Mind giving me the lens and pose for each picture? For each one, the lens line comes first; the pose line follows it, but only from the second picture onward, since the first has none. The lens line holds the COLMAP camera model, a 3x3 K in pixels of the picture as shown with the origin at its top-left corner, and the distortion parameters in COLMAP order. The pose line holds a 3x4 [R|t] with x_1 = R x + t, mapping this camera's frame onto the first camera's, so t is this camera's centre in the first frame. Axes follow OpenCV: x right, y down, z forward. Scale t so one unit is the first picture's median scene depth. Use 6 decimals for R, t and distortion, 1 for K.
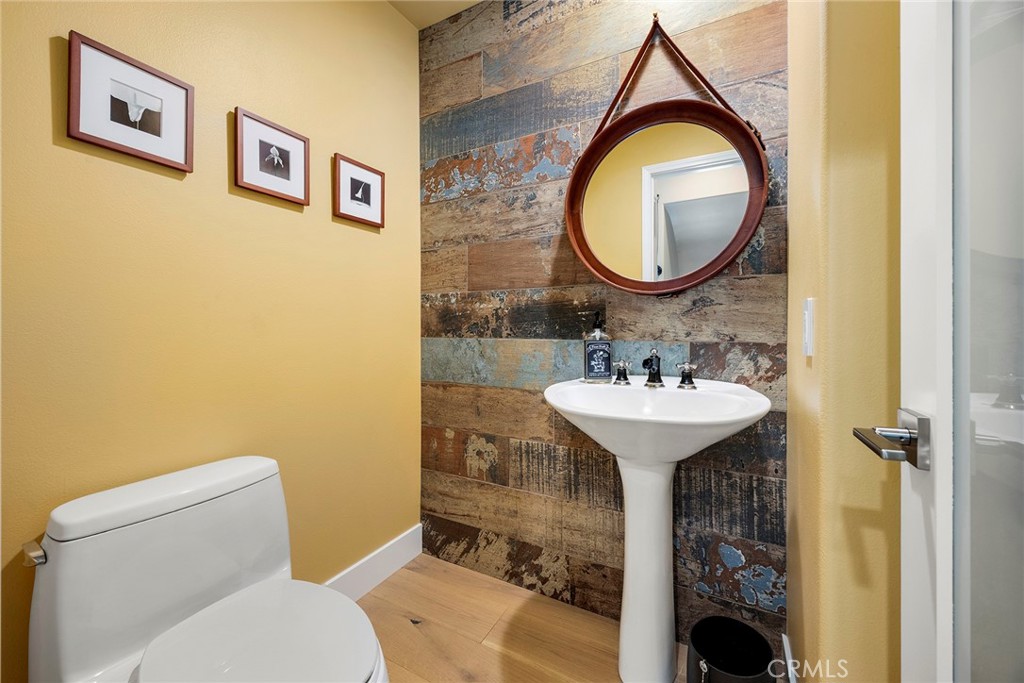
lens RADIAL K [[400.4, 0, 514.6], [0, 400.4, 335.5], [0, 0, 1]] dist [-0.002130, 0.001806]
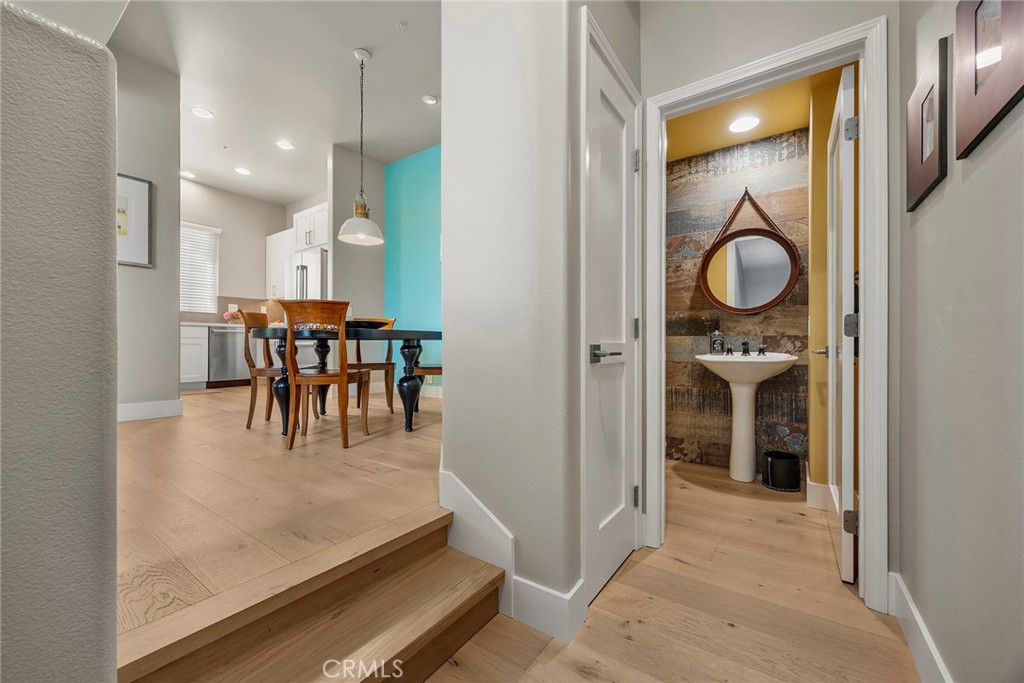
lens RADIAL K [[400.4, 0, 515.2], [0, 400.4, 349.3], [0, 0, 1]] dist [-0.002130, 0.001806]
pose [[0.992794, 0.004085, -0.119766, -0.640717], [-0.004848, 0.999970, -0.006081, 0.109034], [0.119738, 0.006618, 0.992784, -1.329260]]
